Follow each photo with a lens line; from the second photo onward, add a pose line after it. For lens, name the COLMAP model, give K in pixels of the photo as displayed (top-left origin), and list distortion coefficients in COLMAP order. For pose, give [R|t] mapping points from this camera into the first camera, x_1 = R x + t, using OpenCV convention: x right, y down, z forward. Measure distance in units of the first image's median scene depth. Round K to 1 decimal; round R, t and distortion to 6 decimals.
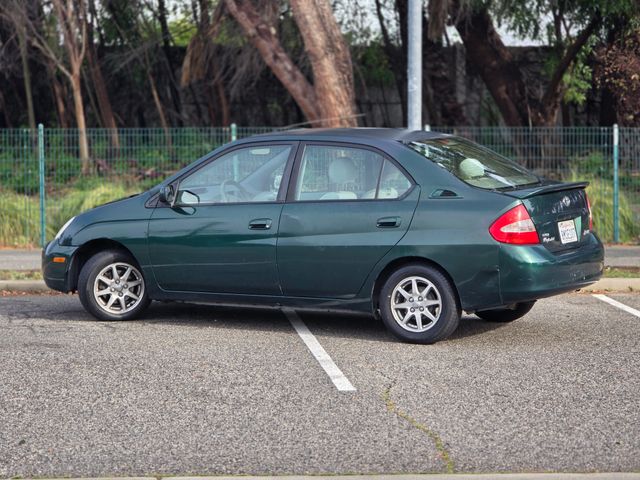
lens RADIAL K [[2128.6, 0, 320.0], [0, 2128.6, 240.0], [0, 0, 1]] dist [0.358072, -1.435792]
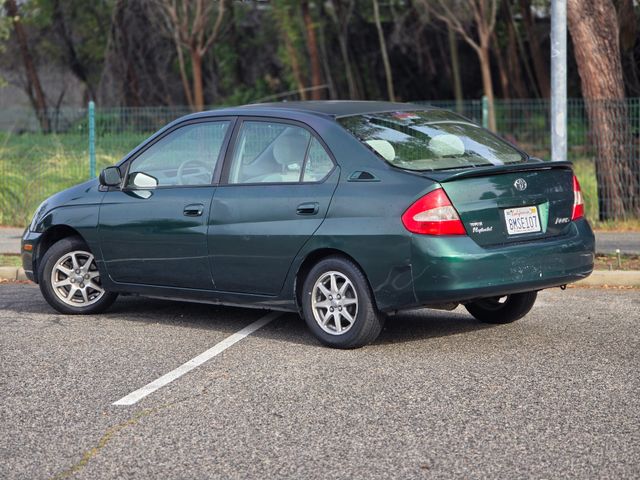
lens RADIAL K [[2128.6, 0, 320.0], [0, 2128.6, 240.0], [0, 0, 1]] dist [0.358072, -1.435792]
pose [[0.955741, 0.007806, -0.294106, 0.286334], [-0.004218, 0.999909, 0.012832, -0.006558], [0.294179, -0.011024, 0.955687, 0.160664]]
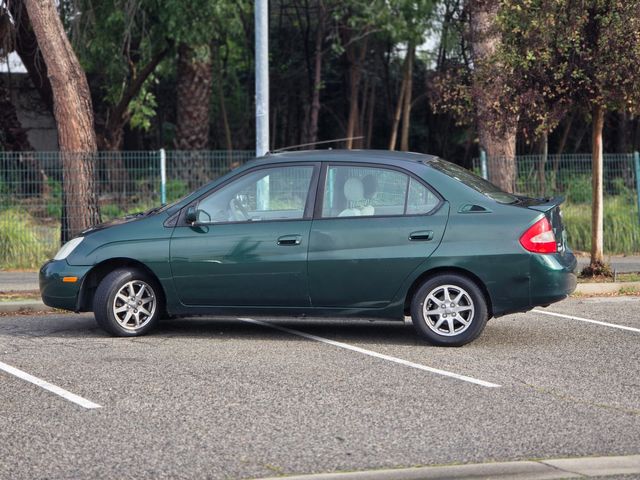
lens RADIAL K [[2128.6, 0, 320.0], [0, 2128.6, 240.0], [0, 0, 1]] dist [0.358072, -1.435792]
pose [[0.953056, -0.018942, 0.302201, -0.336039], [0.022671, 0.999704, -0.008836, 0.002232], [-0.301945, 0.015272, 0.953203, -0.020303]]
